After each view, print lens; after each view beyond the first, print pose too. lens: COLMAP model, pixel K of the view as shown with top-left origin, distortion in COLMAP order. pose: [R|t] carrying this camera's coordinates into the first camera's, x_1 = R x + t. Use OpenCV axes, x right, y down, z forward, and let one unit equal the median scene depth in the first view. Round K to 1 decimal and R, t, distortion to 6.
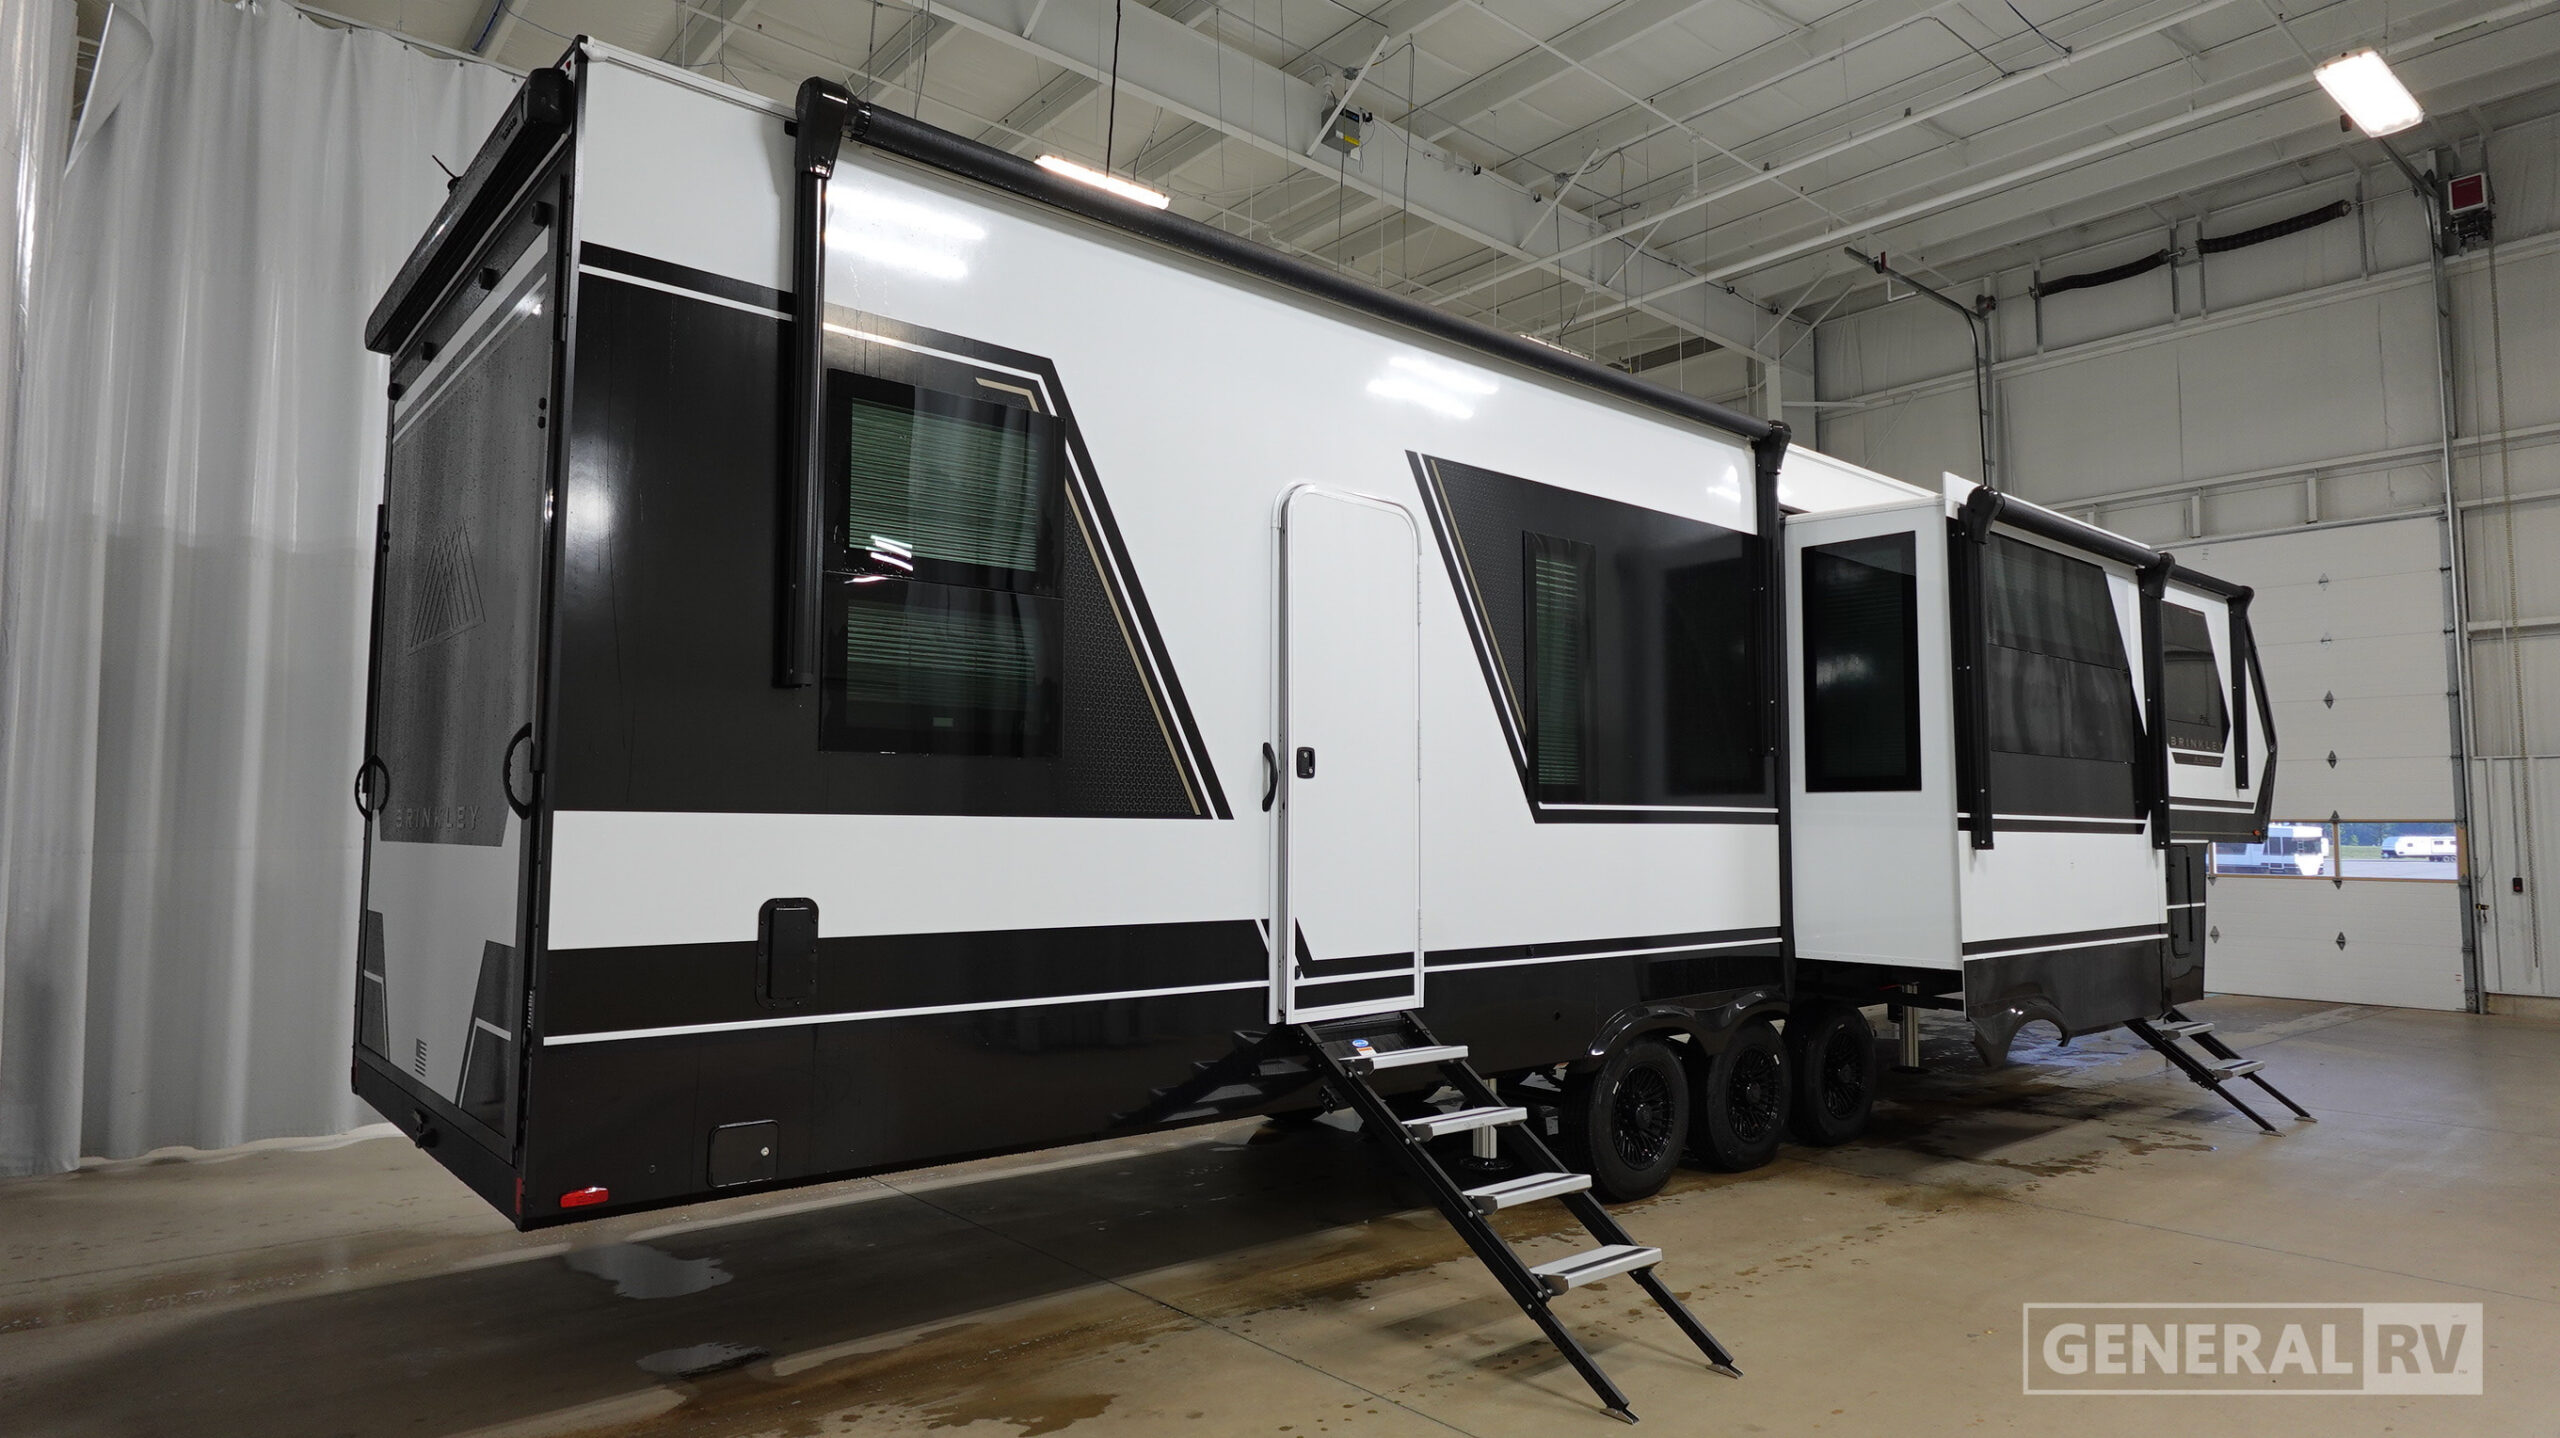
lens RADIAL K [[1478.8, 0, 1286.0], [0, 1478.8, 717.1], [0, 0, 1]] dist [-0.001787, 0.003892]
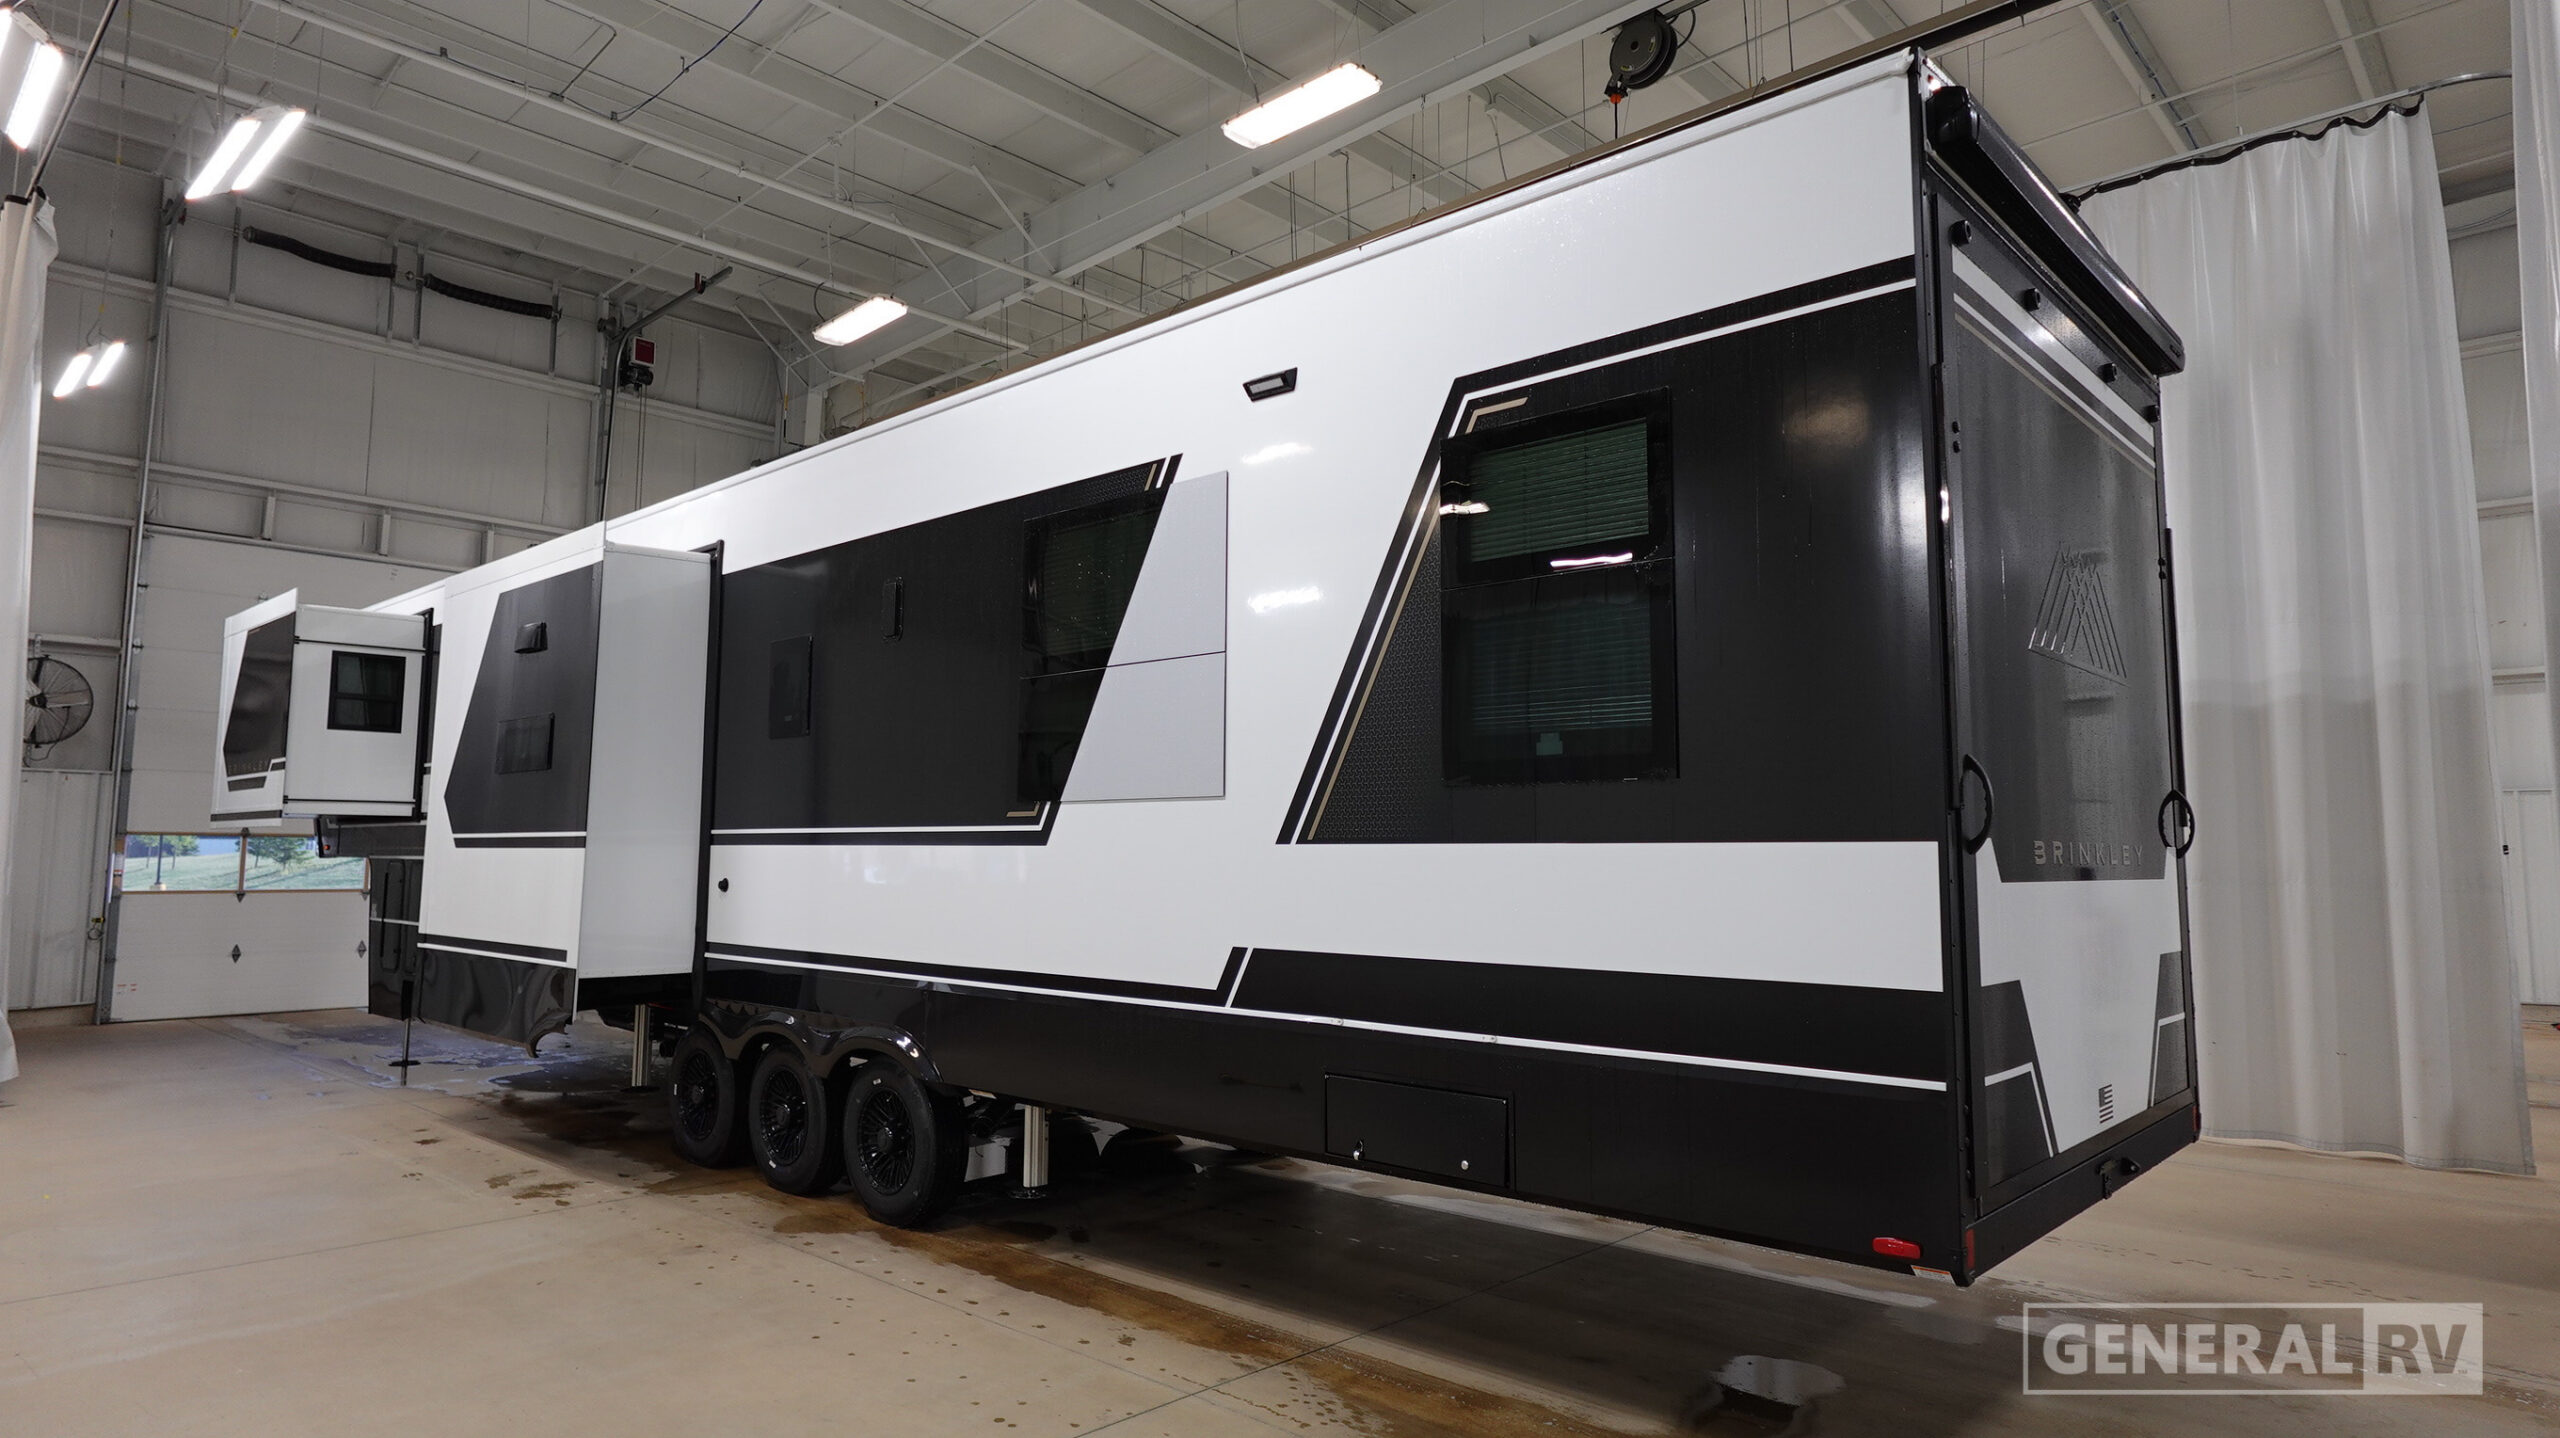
lens RADIAL K [[1424.8, 0, 1433.4], [0, 1424.8, 709.2], [0, 0, 1]] dist [-0.095957, 0.000649]
pose [[-0.169154, 0.111608, 0.979250, -0.402359], [-0.087371, 0.987958, -0.127693, 0.037252], [-0.981709, -0.107158, -0.157366, 0.451783]]
